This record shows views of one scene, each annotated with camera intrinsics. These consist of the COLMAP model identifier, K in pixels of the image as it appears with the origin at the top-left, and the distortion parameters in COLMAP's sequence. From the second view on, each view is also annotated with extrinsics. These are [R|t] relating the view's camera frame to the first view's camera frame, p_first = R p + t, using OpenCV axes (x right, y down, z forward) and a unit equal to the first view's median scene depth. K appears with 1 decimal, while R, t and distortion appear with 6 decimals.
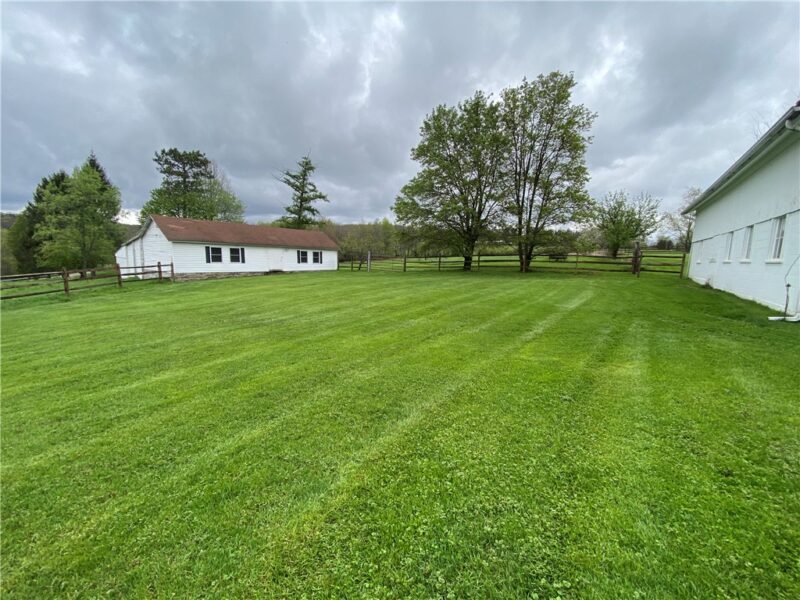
lens RADIAL K [[318.7, 0, 397.4], [0, 318.7, 302.3], [0, 0, 1]] dist [0.015299, -0.017147]
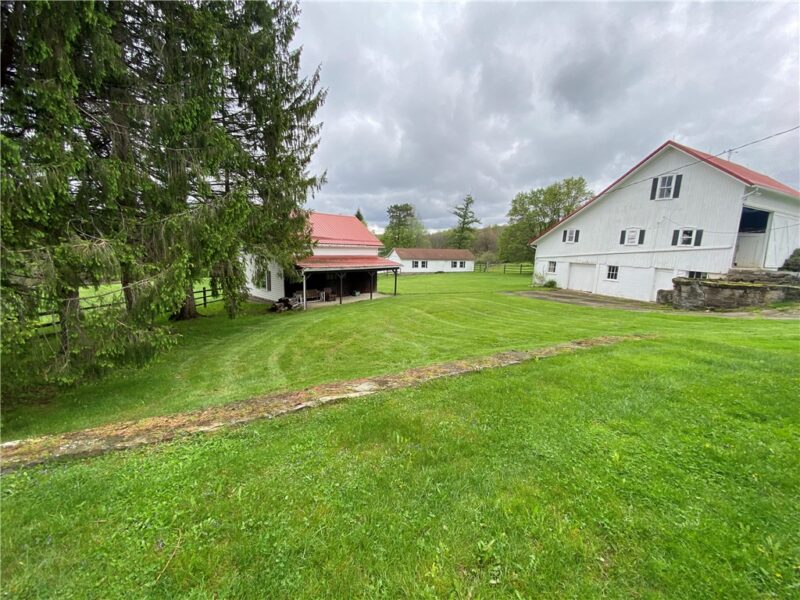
lens RADIAL K [[318.7, 0, 397.4], [0, 318.7, 302.3], [0, 0, 1]] dist [0.015299, -0.017147]
pose [[0.863606, 0.071558, -0.499063, 0.885631], [-0.069342, 0.997328, 0.023007, 0.149491], [0.499376, 0.014738, 0.866260, -1.930105]]
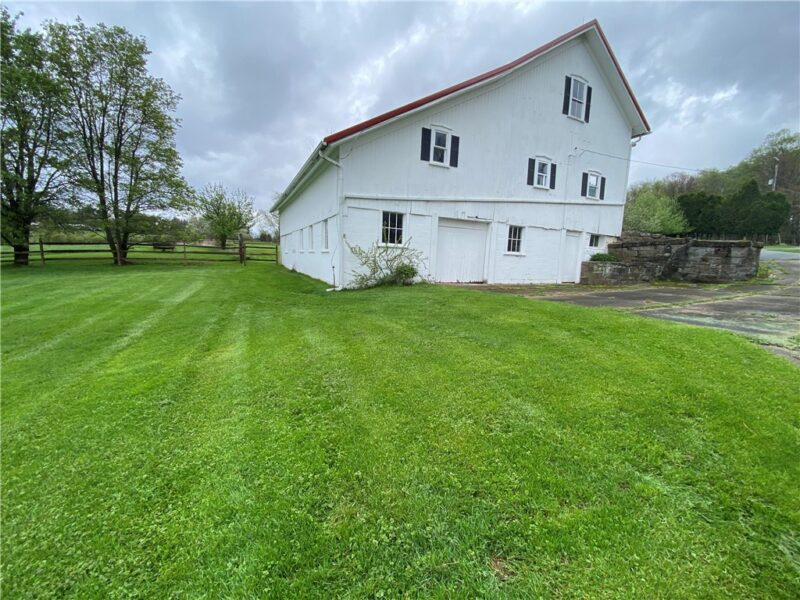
lens RADIAL K [[318.7, 0, 397.4], [0, 318.7, 302.3], [0, 0, 1]] dist [0.015299, -0.017147]
pose [[0.496049, -0.136992, 0.857420, 0.041164], [0.112890, 0.989269, 0.092747, 0.003634], [-0.860925, 0.050787, 0.506191, -0.011796]]
